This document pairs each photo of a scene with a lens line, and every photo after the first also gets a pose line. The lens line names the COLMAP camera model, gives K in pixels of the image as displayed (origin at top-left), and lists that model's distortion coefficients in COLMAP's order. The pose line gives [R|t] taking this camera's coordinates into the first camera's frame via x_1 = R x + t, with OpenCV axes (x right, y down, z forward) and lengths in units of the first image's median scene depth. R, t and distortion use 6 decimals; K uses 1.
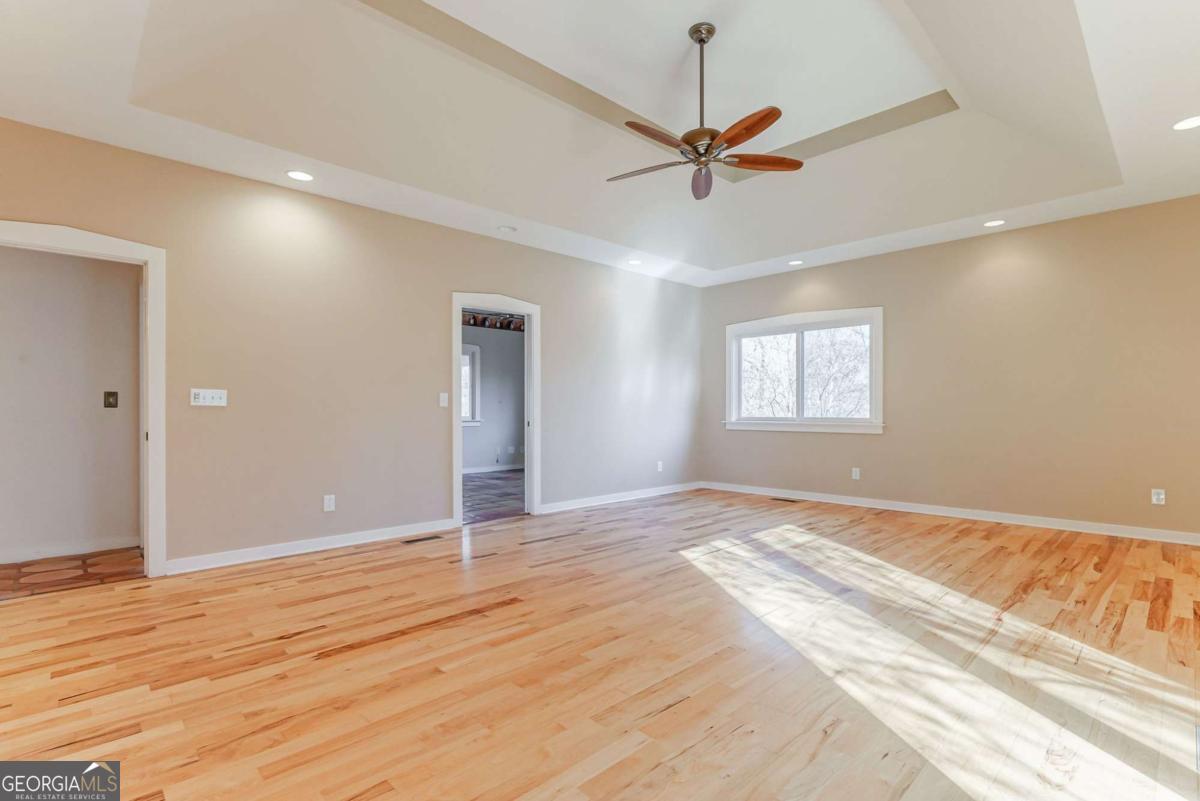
lens RADIAL K [[573.3, 0, 614.1], [0, 573.3, 410.1], [0, 0, 1]] dist [-0.000259, -0.000135]
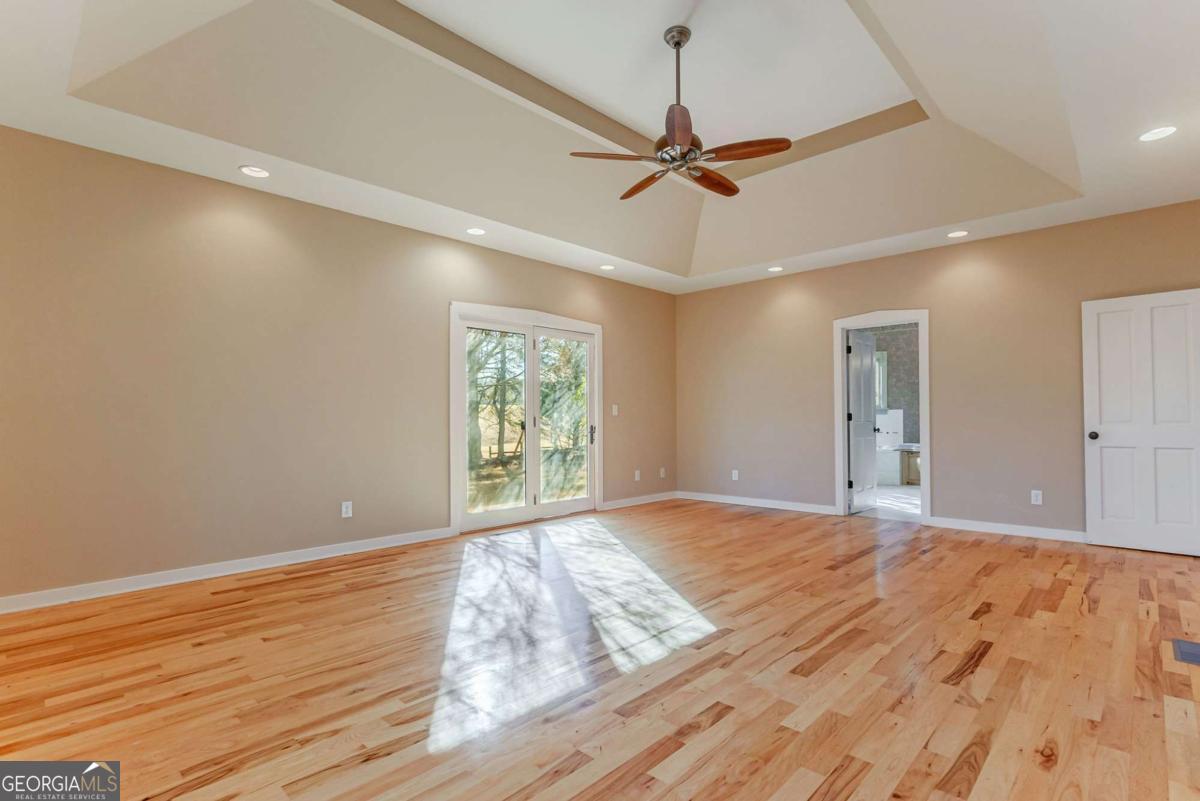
lens RADIAL K [[573.3, 0, 614.1], [0, 573.3, 410.1], [0, 0, 1]] dist [-0.000259, -0.000135]
pose [[-0.999265, 0.007848, -0.037512, 0.299881], [0.008254, 0.999909, -0.010670, -0.003160], [0.037425, -0.010972, -0.999239, 1.955673]]
